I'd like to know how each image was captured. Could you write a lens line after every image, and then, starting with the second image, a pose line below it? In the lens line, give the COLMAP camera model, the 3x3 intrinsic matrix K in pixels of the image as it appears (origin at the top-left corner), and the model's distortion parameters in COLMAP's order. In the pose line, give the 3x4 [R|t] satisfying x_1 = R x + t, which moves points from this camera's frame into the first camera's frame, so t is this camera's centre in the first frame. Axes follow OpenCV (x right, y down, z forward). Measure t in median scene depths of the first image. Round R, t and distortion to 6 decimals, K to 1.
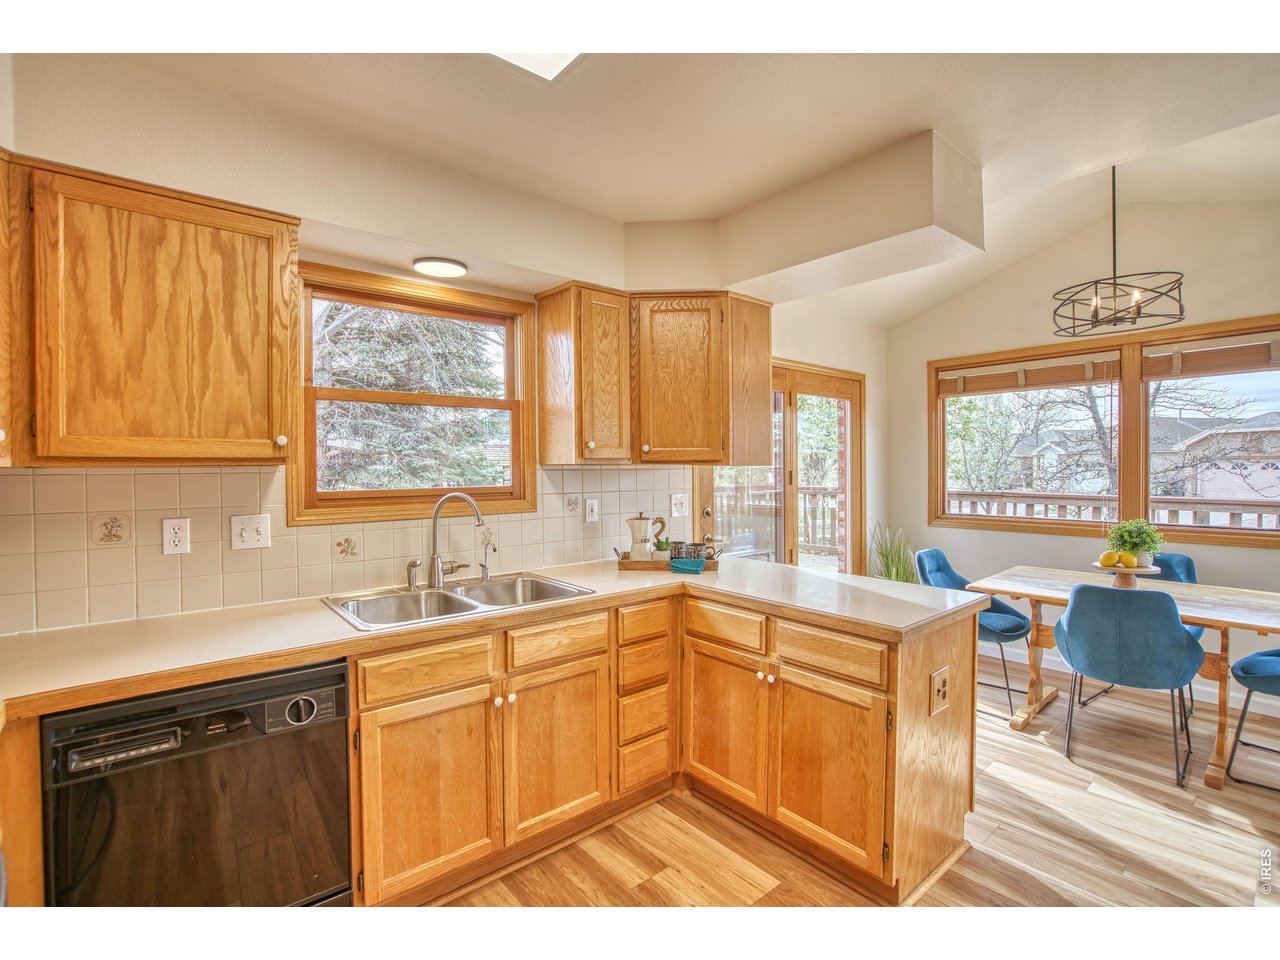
lens RADIAL K [[596.1, 0, 634.0], [0, 596.1, 477.0], [0, 0, 1]] dist [-0.051777, 0.014464]
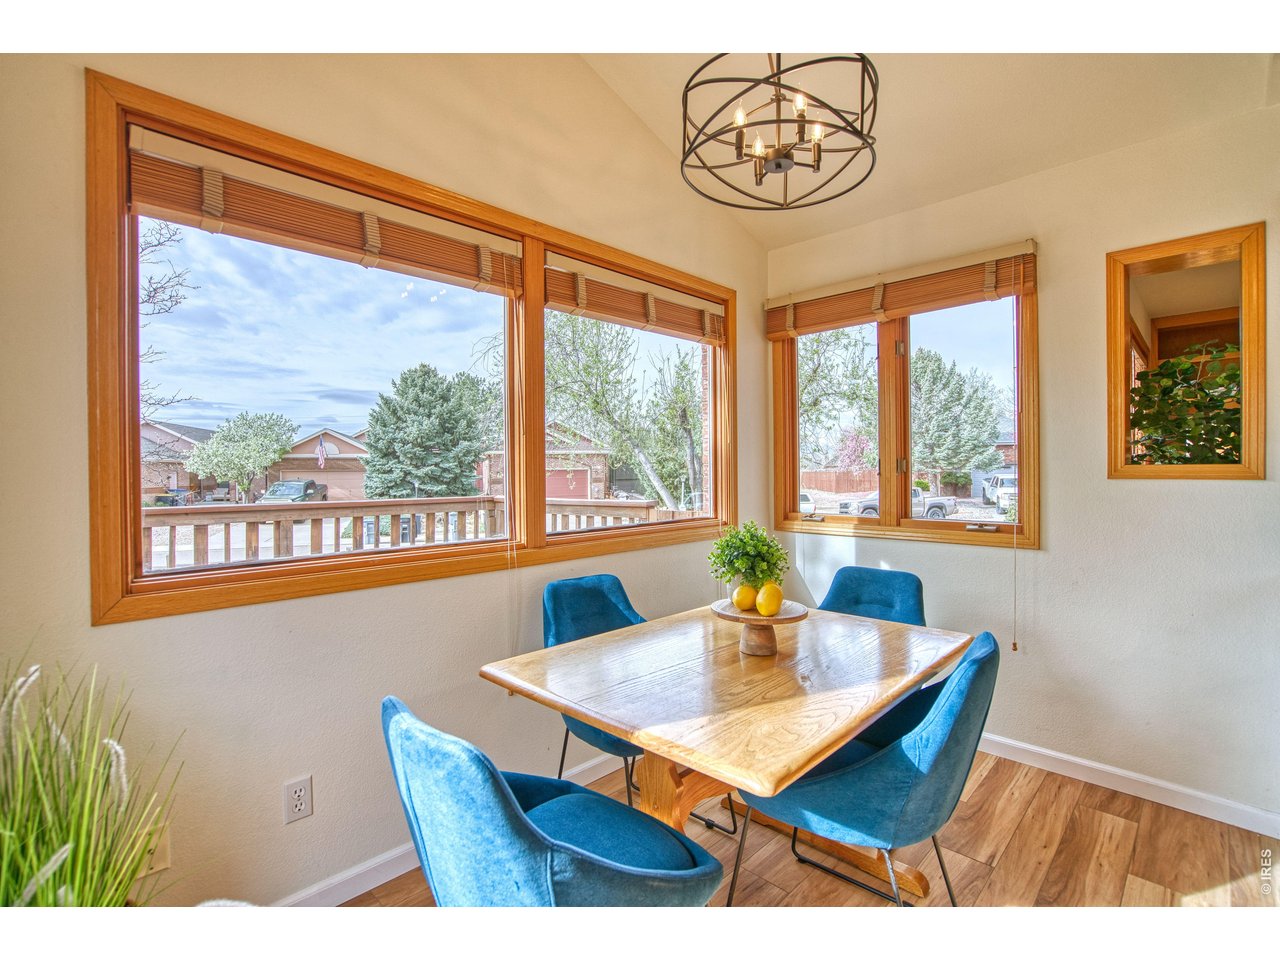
lens RADIAL K [[596.1, 0, 641.3], [0, 596.1, 476.1], [0, 0, 1]] dist [-0.051777, 0.014464]
pose [[-0.097170, 0.000170, 0.995268, 0.205080], [0.028076, 0.999602, 0.002570, 0.015567], [-0.994872, 0.028193, -0.097137, 0.819339]]
